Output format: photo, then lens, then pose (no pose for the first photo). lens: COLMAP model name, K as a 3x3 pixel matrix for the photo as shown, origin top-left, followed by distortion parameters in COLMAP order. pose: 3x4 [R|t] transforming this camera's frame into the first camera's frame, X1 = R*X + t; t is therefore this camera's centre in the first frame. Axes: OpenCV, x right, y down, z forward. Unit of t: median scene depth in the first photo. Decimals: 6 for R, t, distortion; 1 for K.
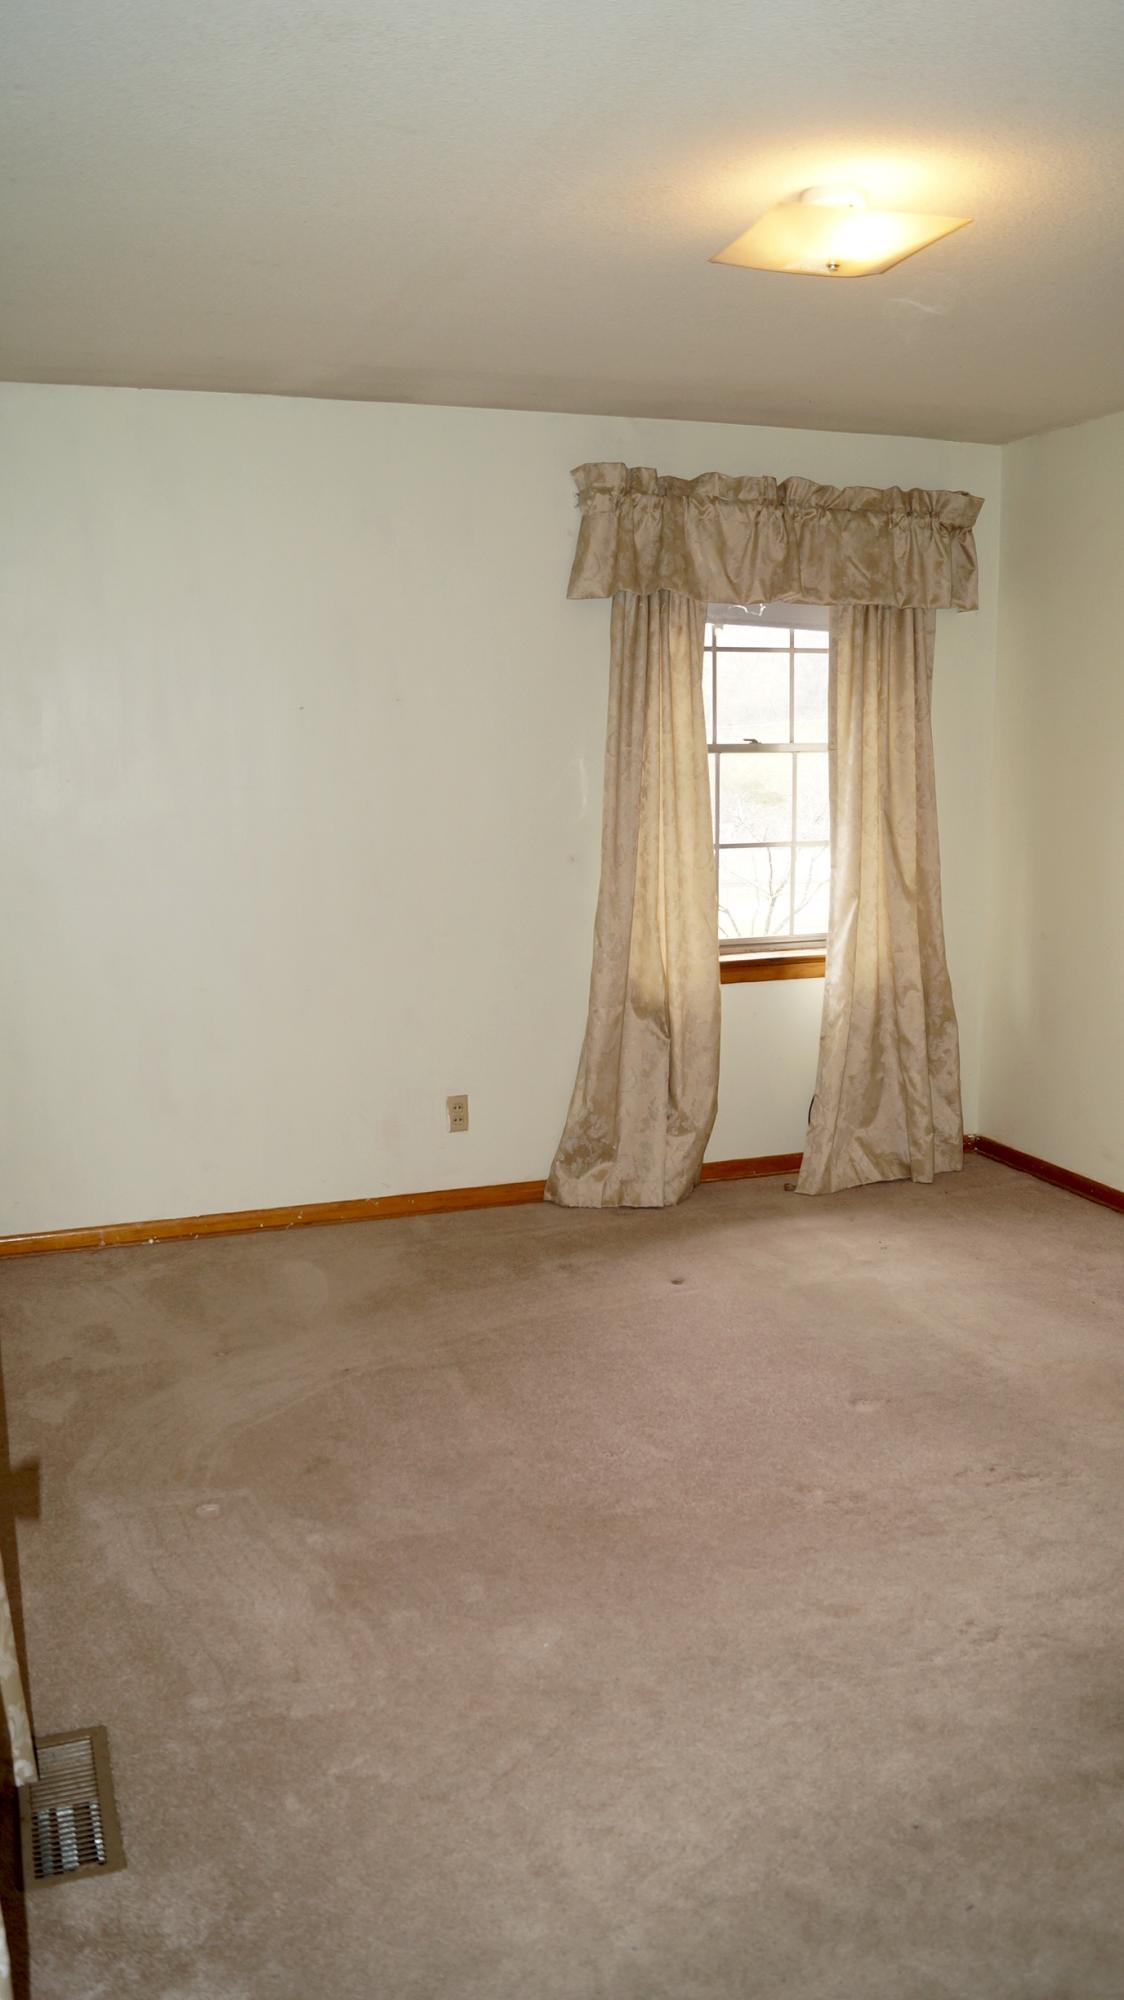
lens RADIAL K [[1574.4, 0, 576.1], [0, 1574.4, 1016.4], [0, 0, 1]] dist [-0.084204, 0.018333]
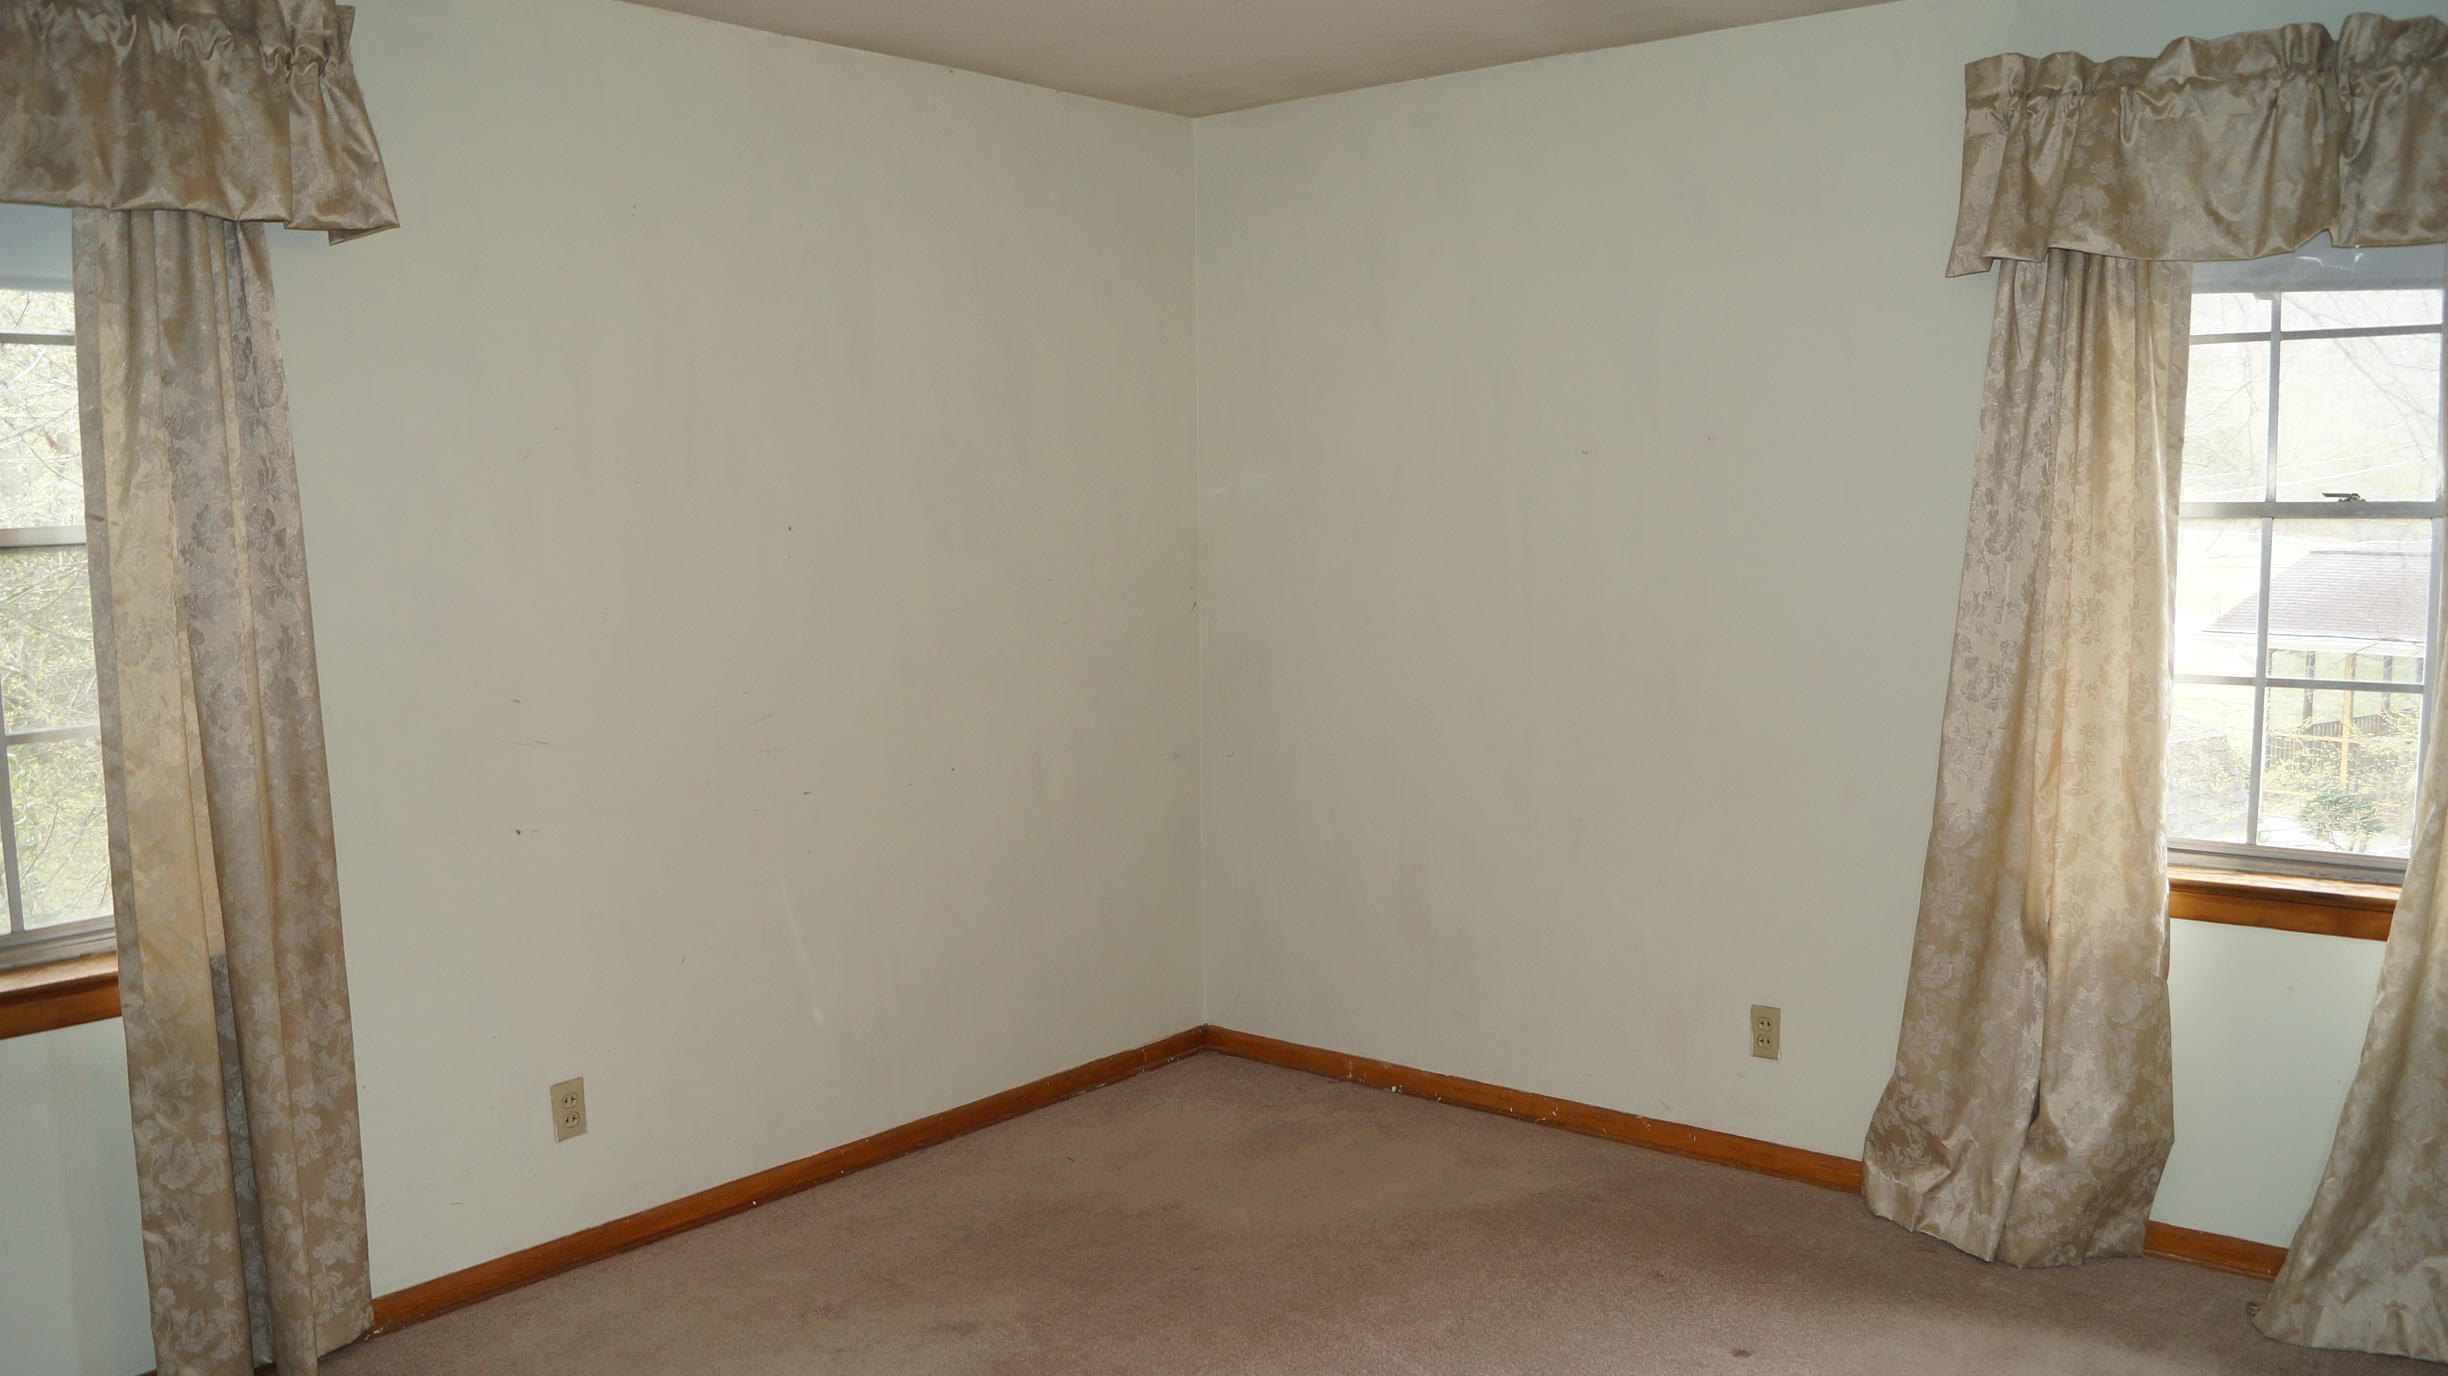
lens RADIAL K [[1927.1, 0, 1218.8], [0, 1927.1, 706.6], [0, 0, 1]] dist [-0.084204, 0.018333]
pose [[0.510384, 0.093524, -0.854846, 0.504436], [-0.141770, 0.989618, 0.023625, -0.064987], [0.848180, 0.109134, 0.518344, 0.346604]]
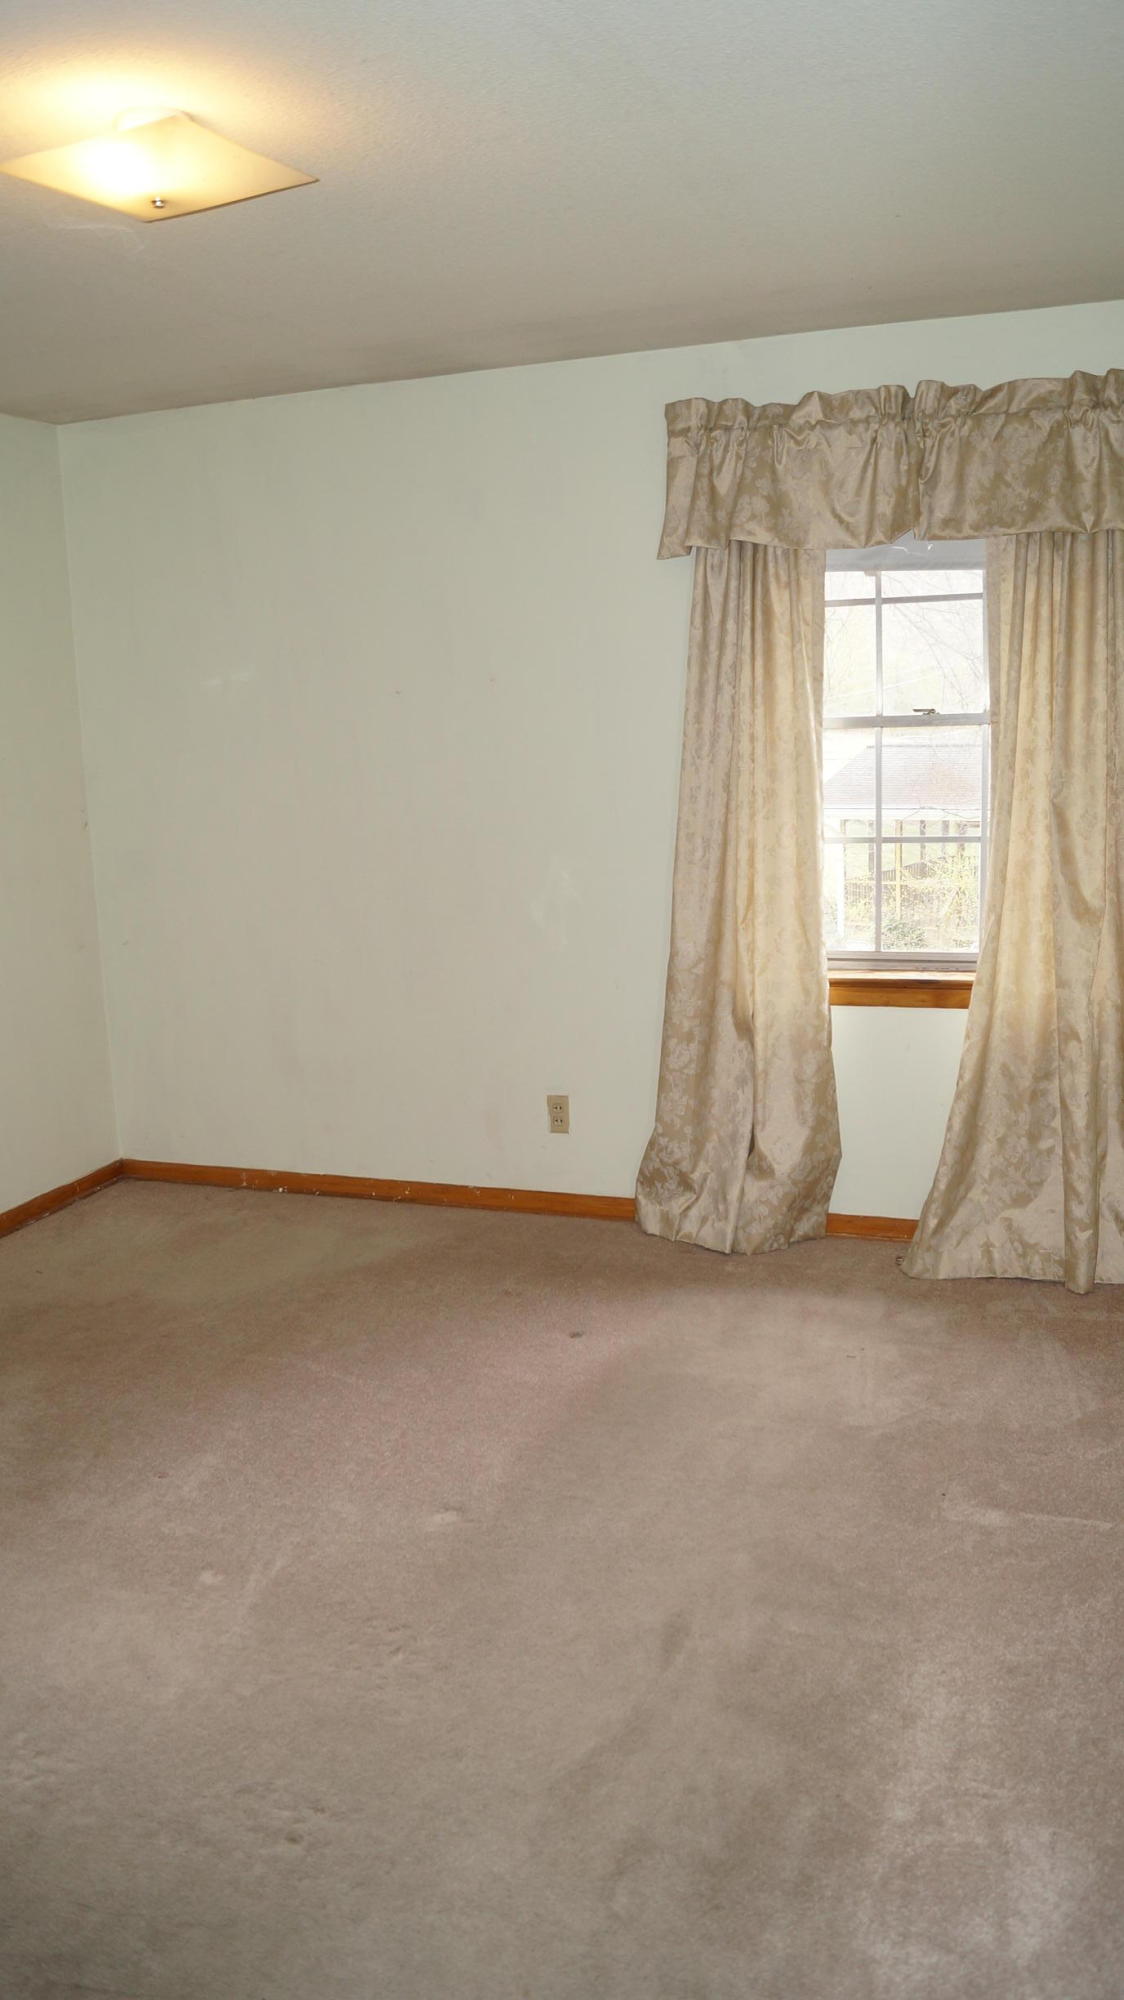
lens RADIAL K [[1574.4, 0, 562.5], [0, 1574.4, 1005.8], [0, 0, 1]] dist [-0.084204, 0.018333]
pose [[0.767113, 0.097920, -0.633995, 0.521849], [-0.080675, 0.995161, 0.056088, -0.056501], [0.636419, 0.008121, 0.771301, 0.268111]]
